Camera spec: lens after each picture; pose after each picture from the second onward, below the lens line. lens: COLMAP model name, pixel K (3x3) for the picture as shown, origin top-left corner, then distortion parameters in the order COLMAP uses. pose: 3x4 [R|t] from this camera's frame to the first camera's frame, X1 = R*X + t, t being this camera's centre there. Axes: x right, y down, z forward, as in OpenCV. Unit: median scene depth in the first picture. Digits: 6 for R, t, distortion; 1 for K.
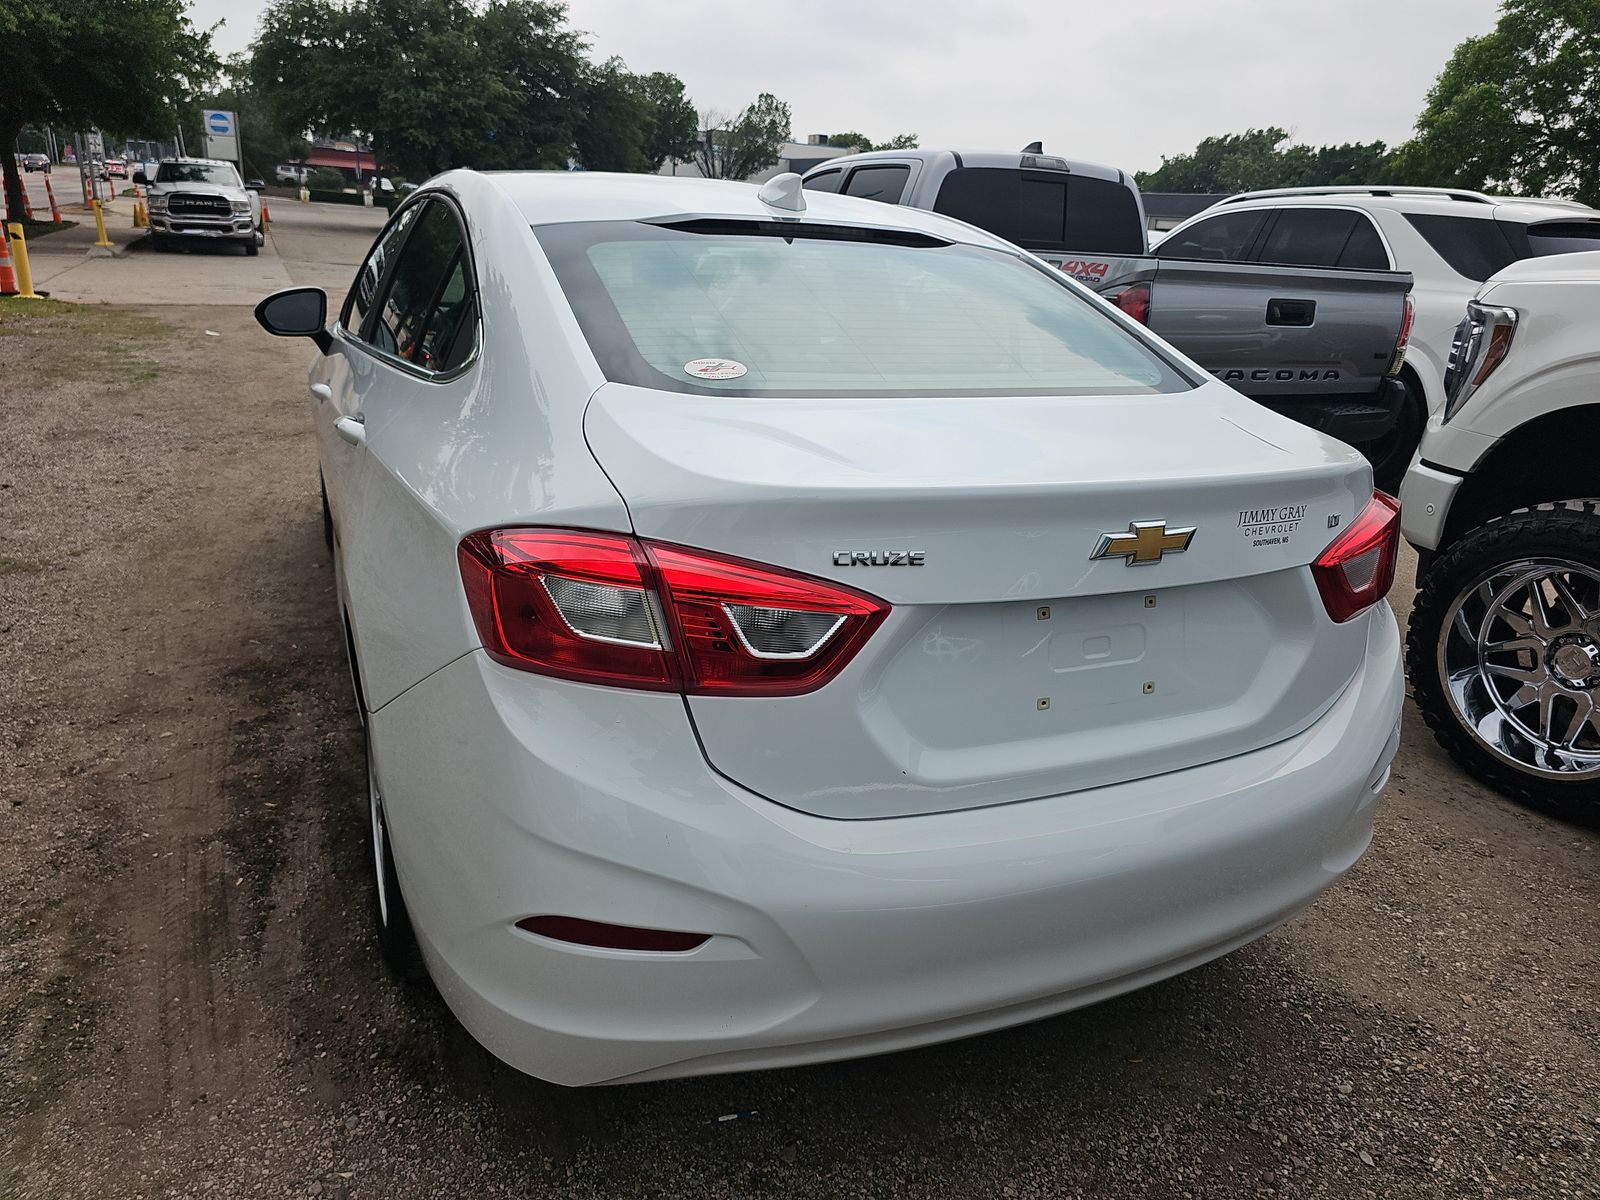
lens RADIAL K [[1083.4, 0, 802.6], [0, 1083.4, 704.8], [0, 0, 1]] dist [0.032527, -0.031887]
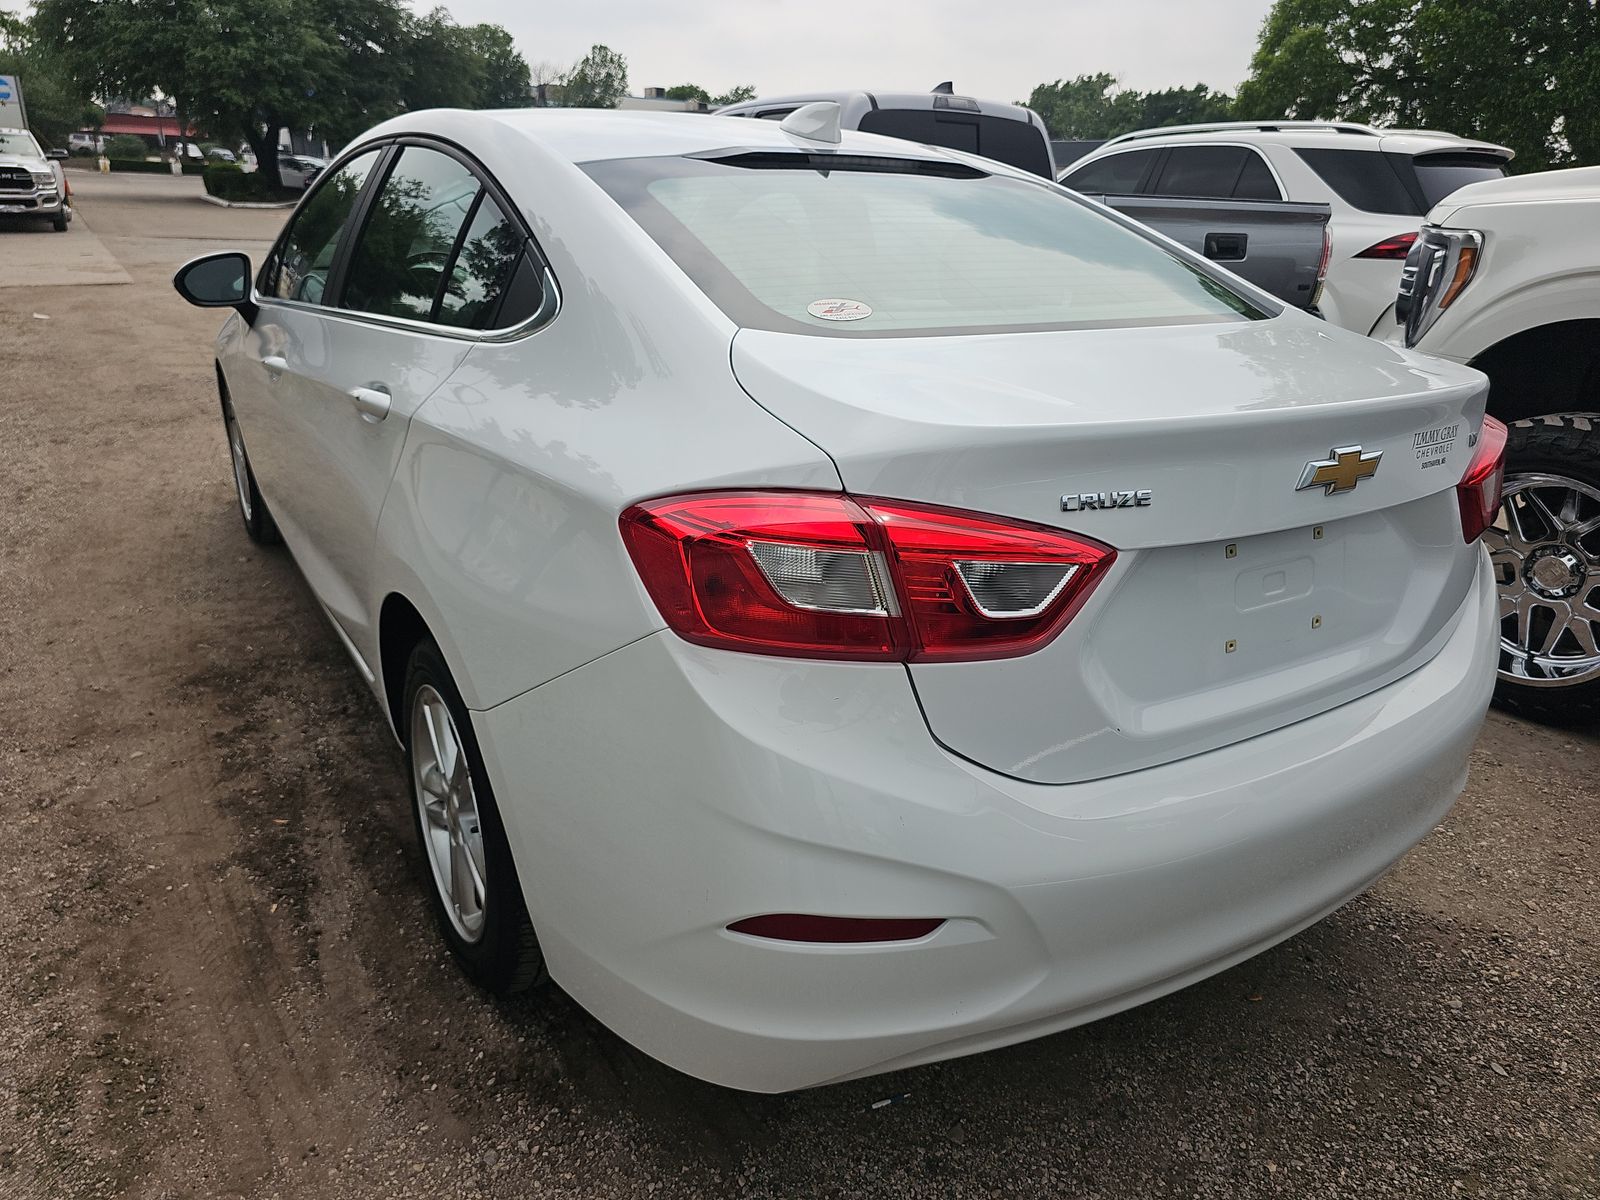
lens RADIAL K [[1083.4, 0, 802.6], [0, 1083.4, 704.8], [0, 0, 1]] dist [0.032527, -0.031887]
pose [[0.991282, -0.078457, 0.105854, -0.165799], [0.074855, 0.996486, 0.037588, -0.008560], [-0.108431, -0.029336, 0.993671, 0.053853]]
